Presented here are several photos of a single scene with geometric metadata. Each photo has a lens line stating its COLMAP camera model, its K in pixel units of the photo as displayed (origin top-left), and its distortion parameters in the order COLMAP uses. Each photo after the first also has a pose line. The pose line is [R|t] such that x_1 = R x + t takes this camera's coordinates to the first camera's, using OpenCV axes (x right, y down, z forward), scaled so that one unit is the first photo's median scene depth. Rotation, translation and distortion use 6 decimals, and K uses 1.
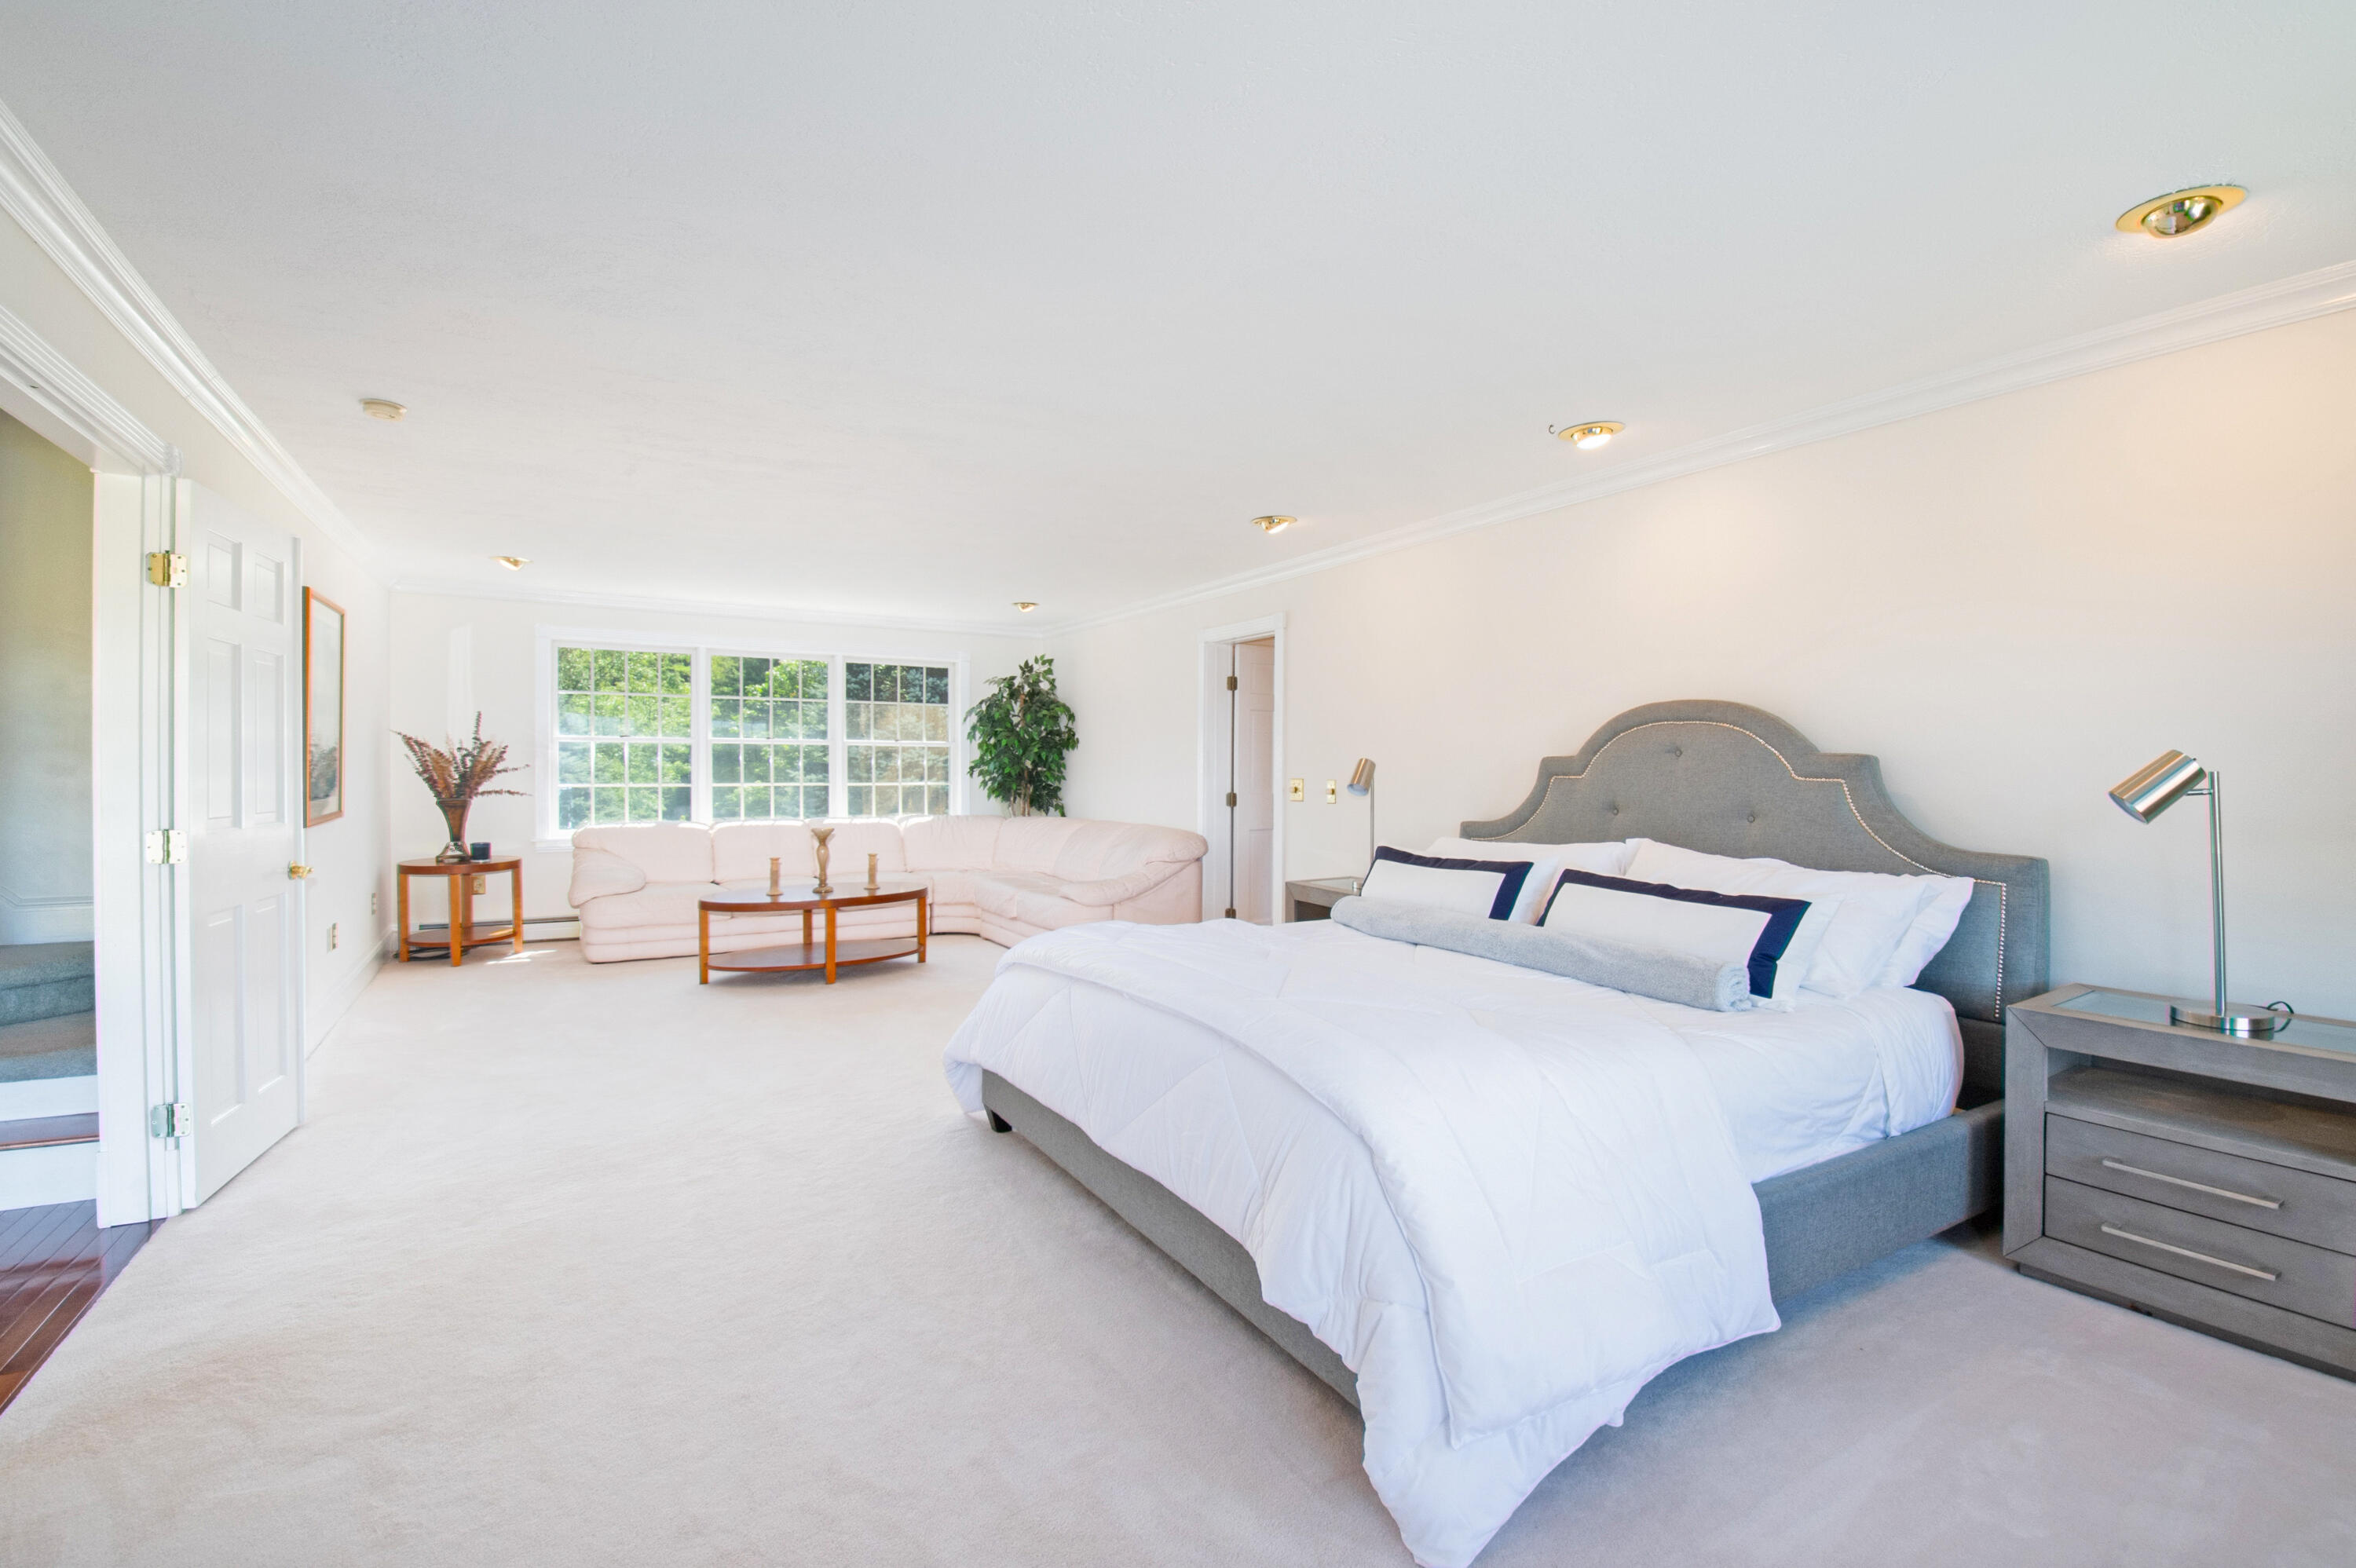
lens RADIAL K [[1037.3, 0, 1185.6], [0, 1037.3, 767.0], [0, 0, 1]] dist [-0.003313, -0.008394]
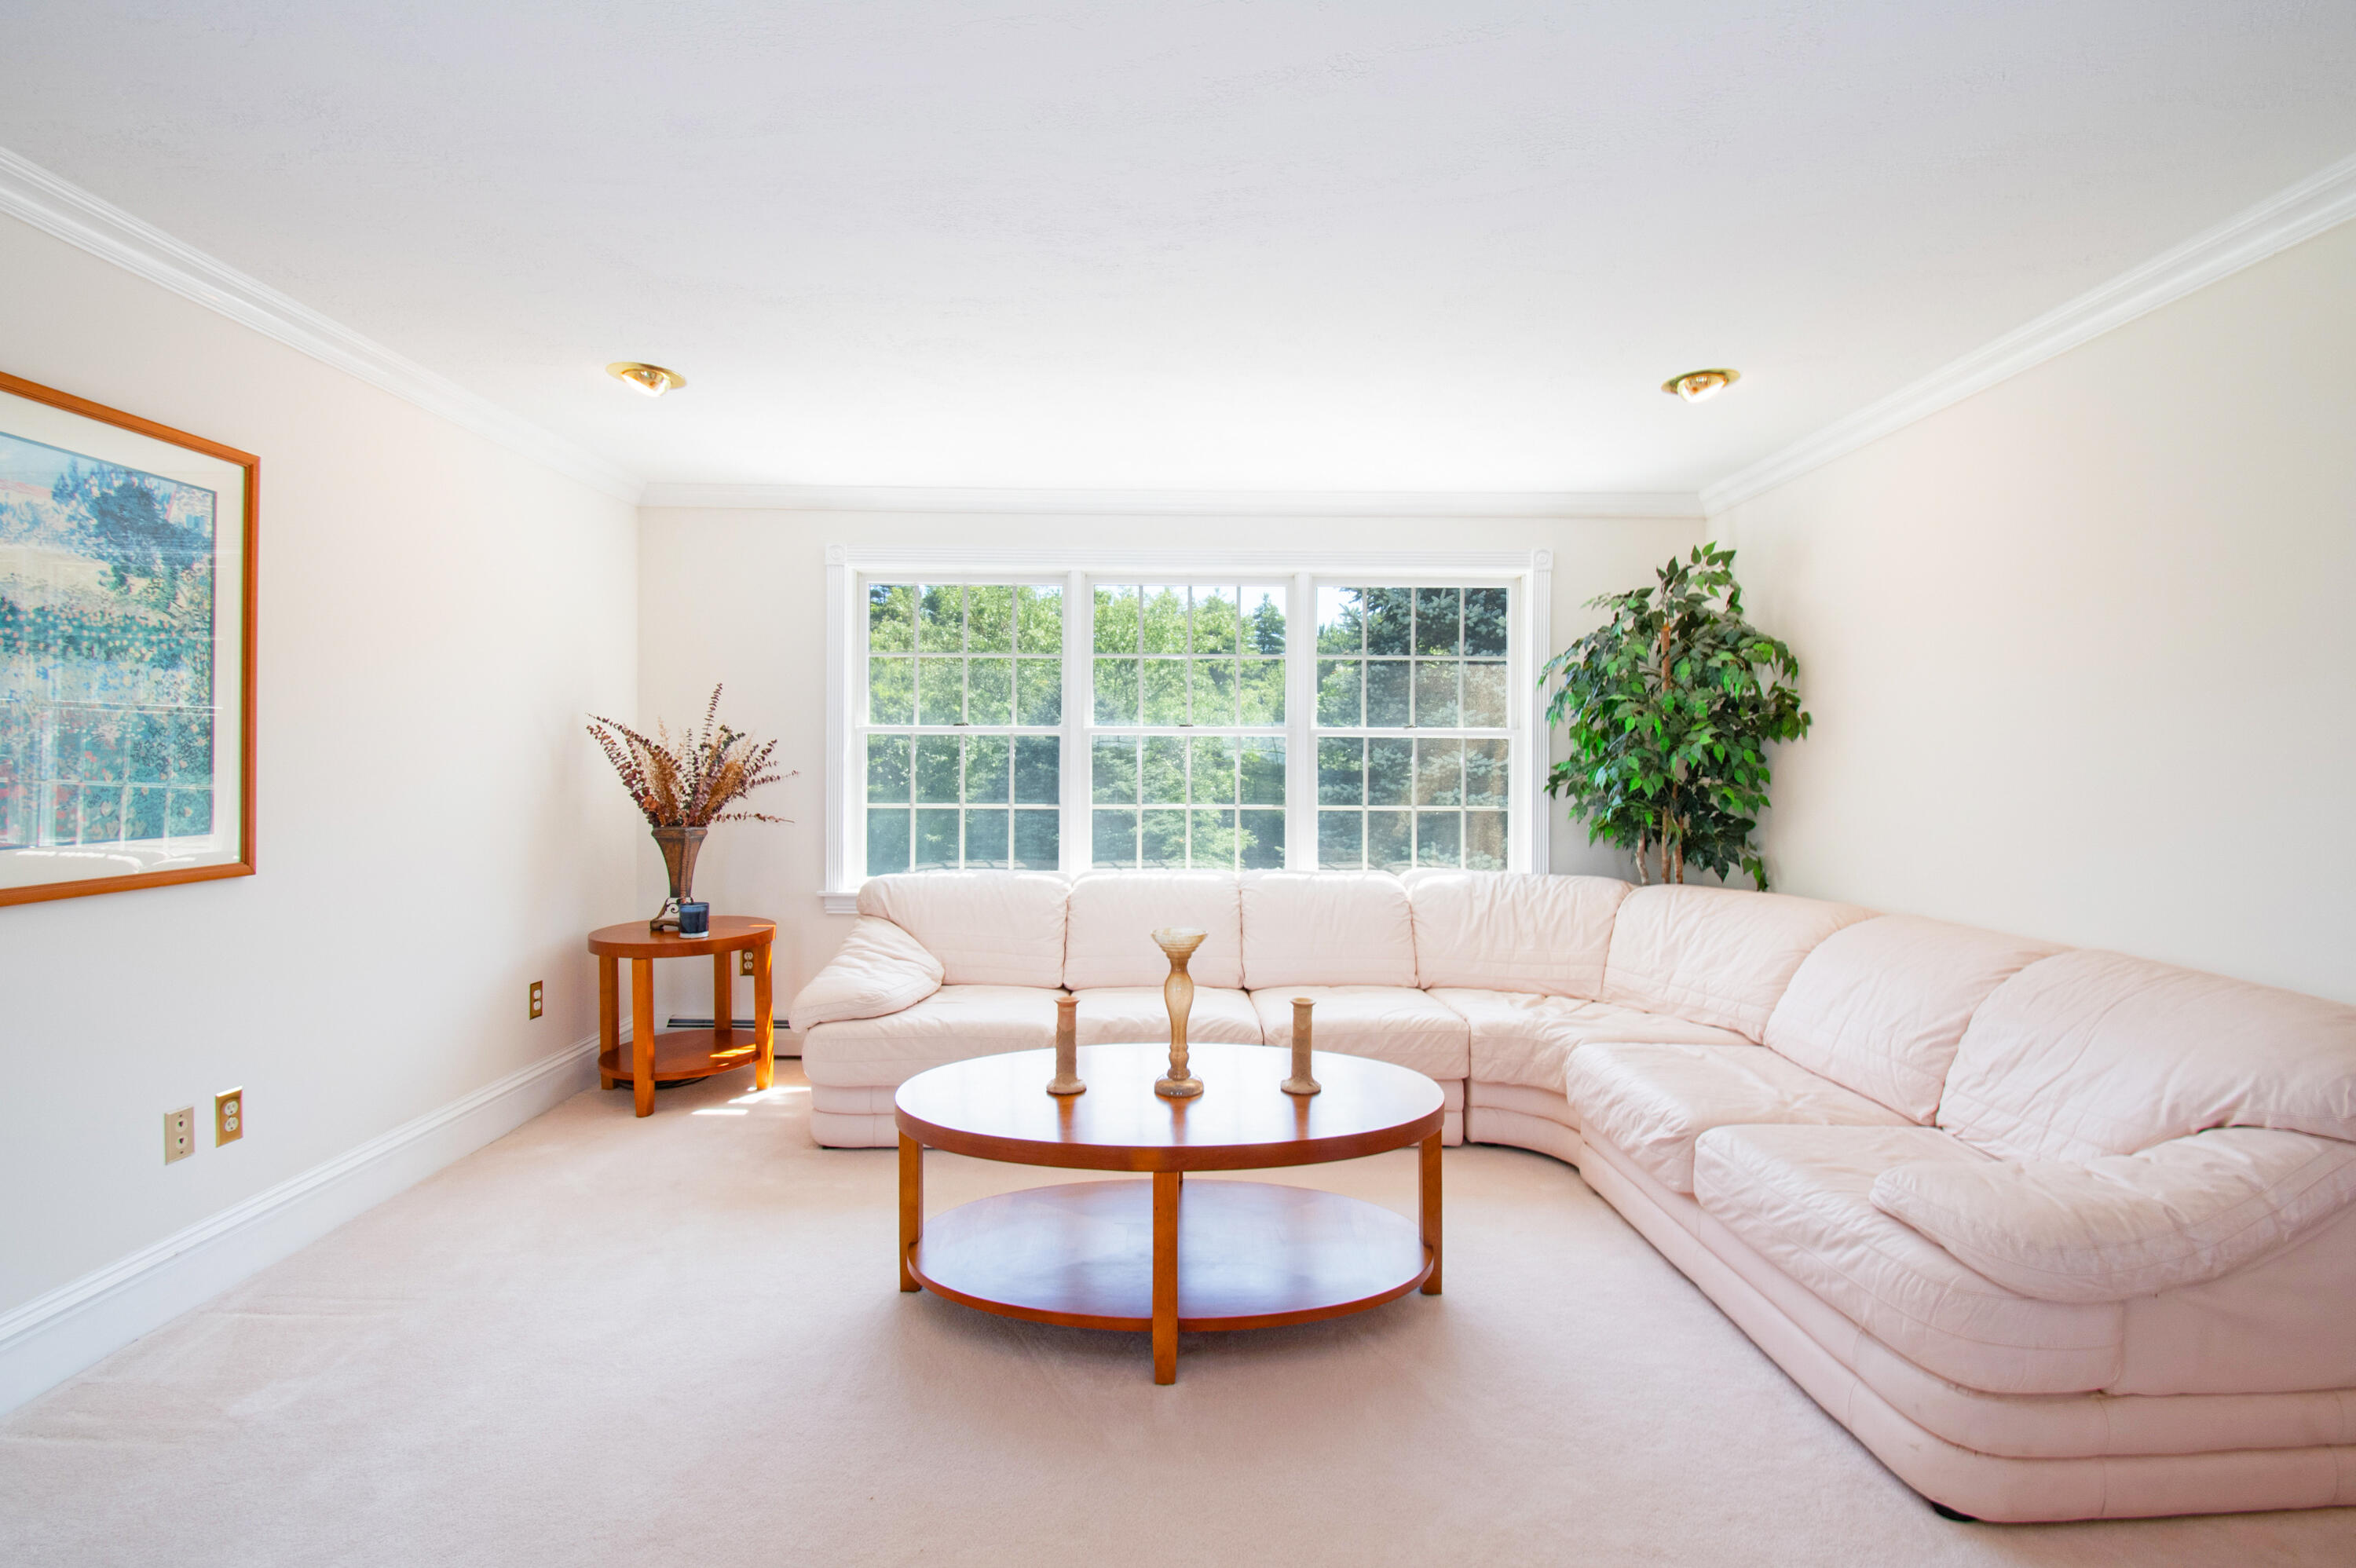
lens RADIAL K [[1037.3, 0, 1175.2], [0, 1037.3, 780.2], [0, 0, 1]] dist [-0.003313, -0.008394]
pose [[0.858471, 0.004681, -0.512840, -0.129345], [-0.002889, 0.999987, 0.004291, -0.000255], [0.512854, -0.002202, 0.858473, 0.576572]]
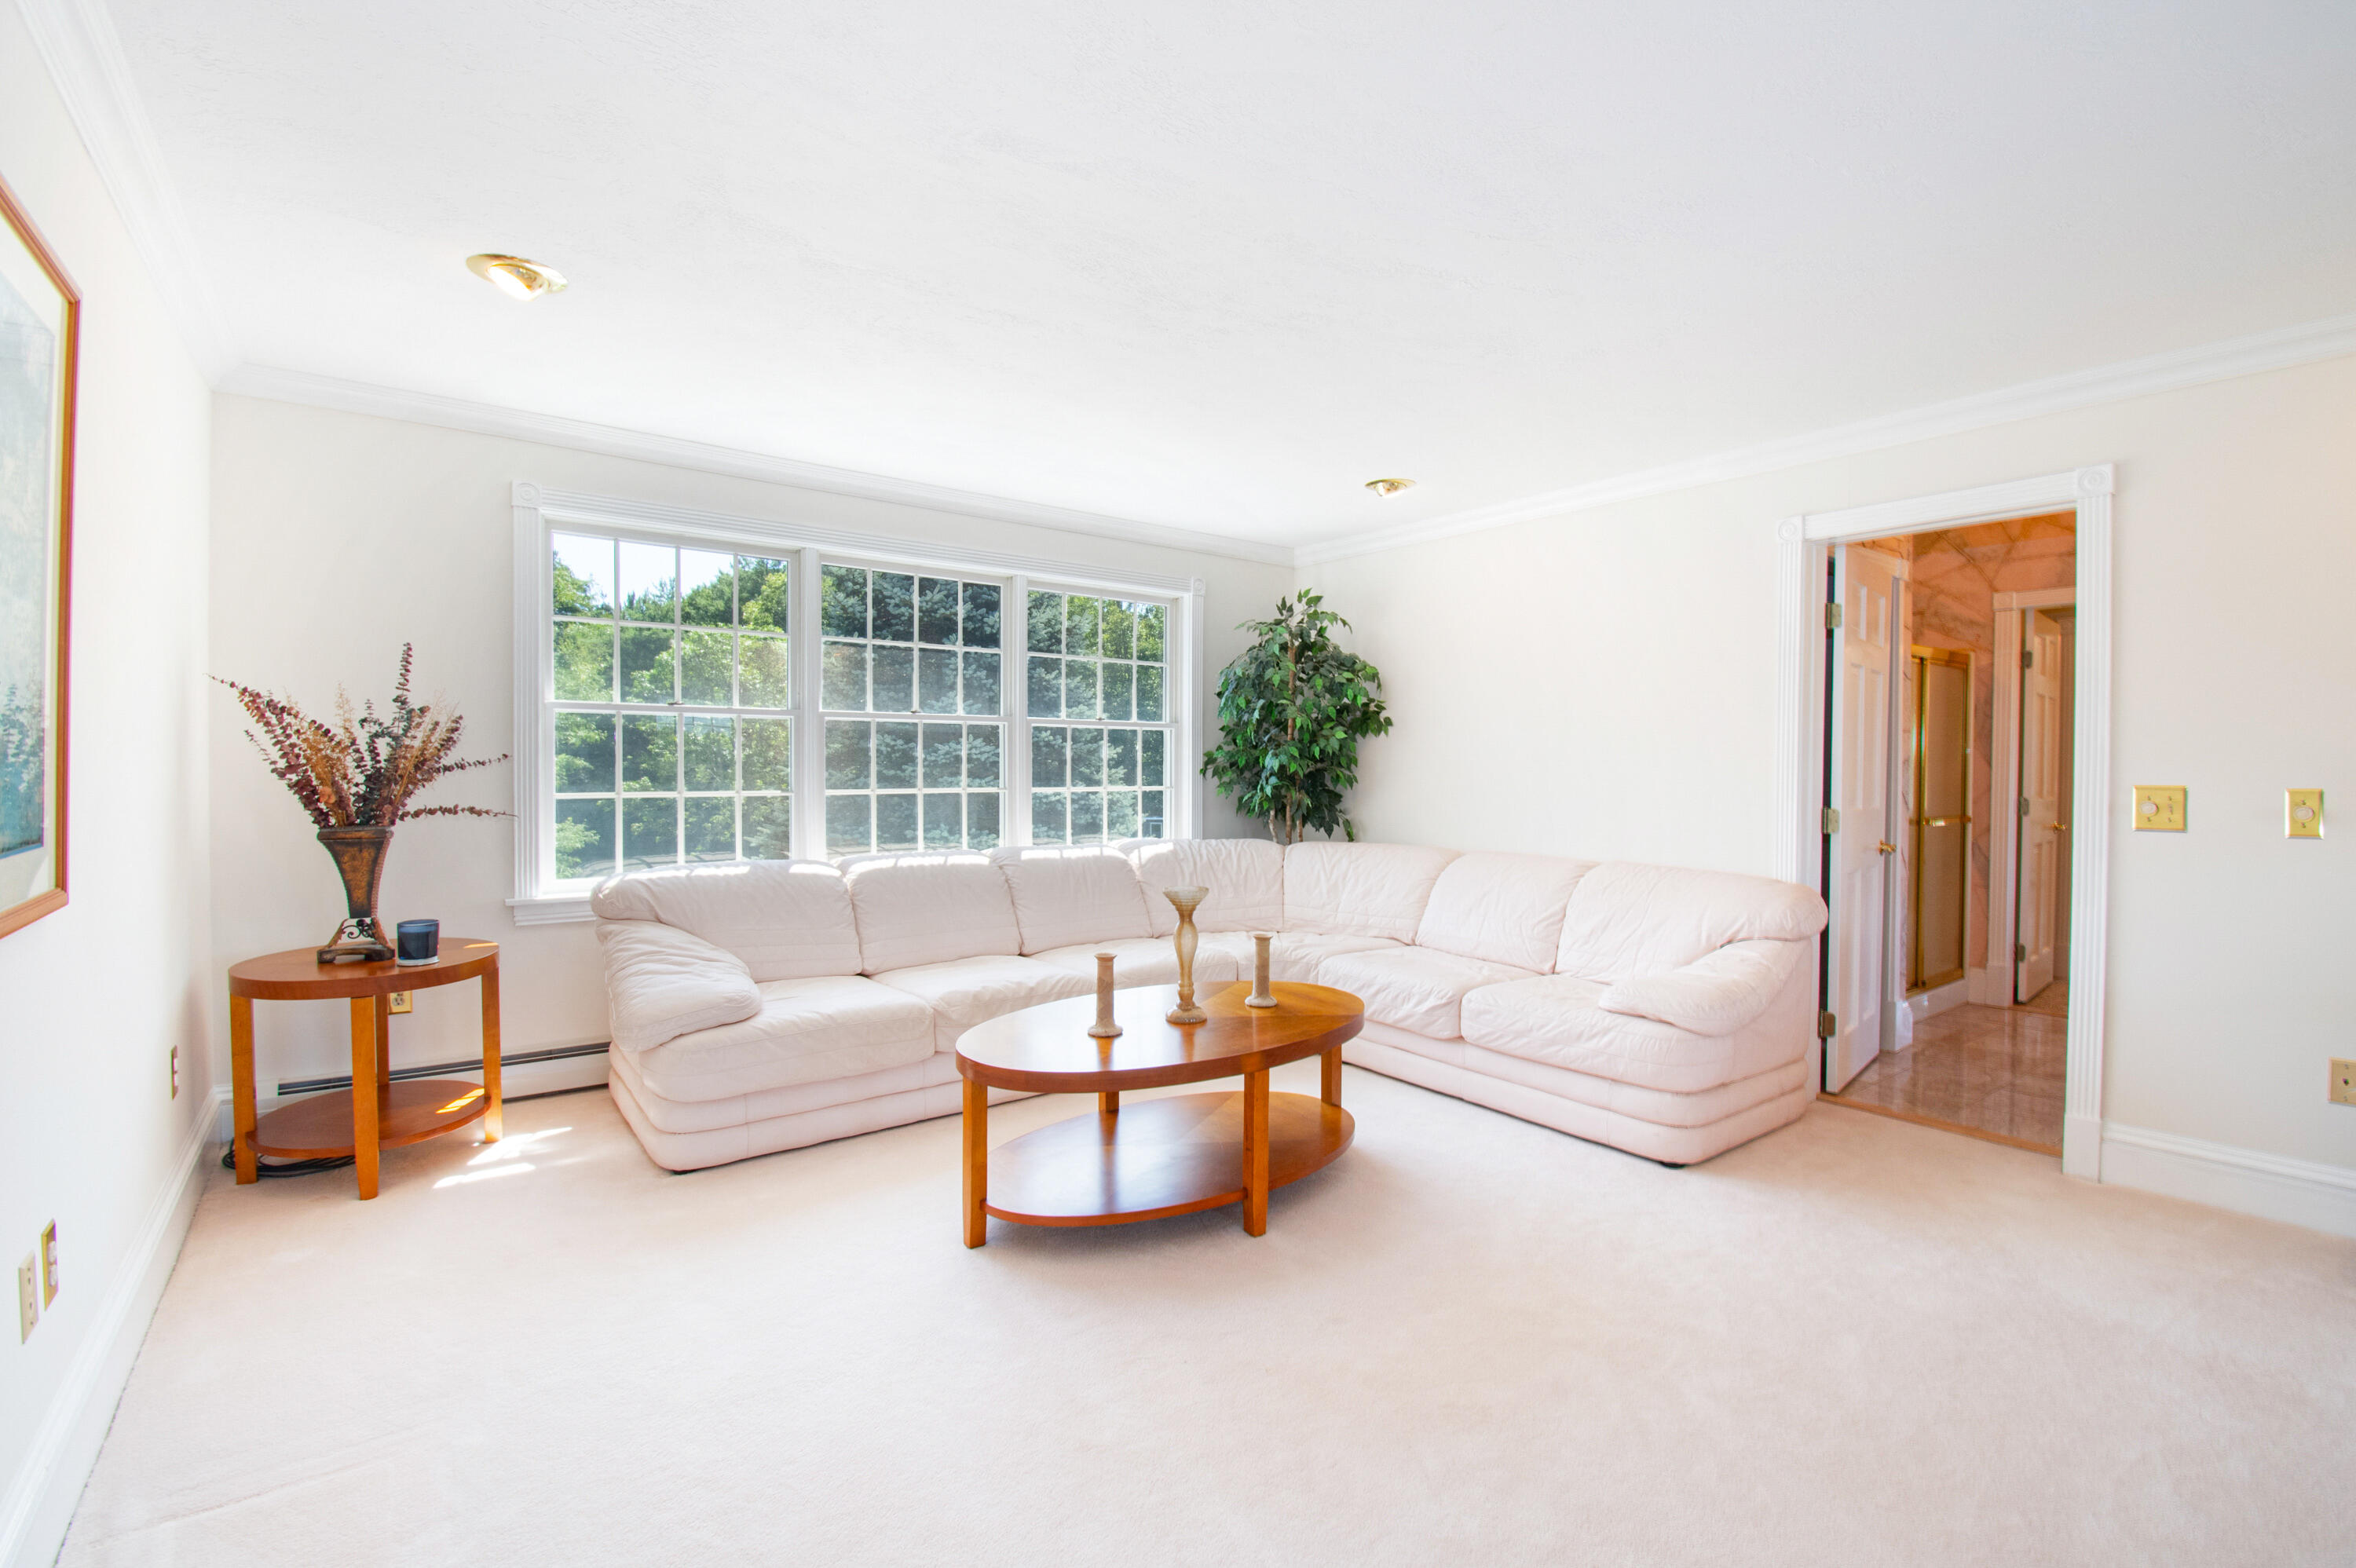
lens RADIAL K [[1037.3, 0, 1173.4], [0, 1037.3, 769.1], [0, 0, 1]] dist [-0.003313, -0.008394]
pose [[0.995502, 0.002386, 0.094710, -0.349840], [-0.003003, 0.999975, 0.006375, 0.000352], [-0.094692, -0.006630, 0.995485, 0.455312]]
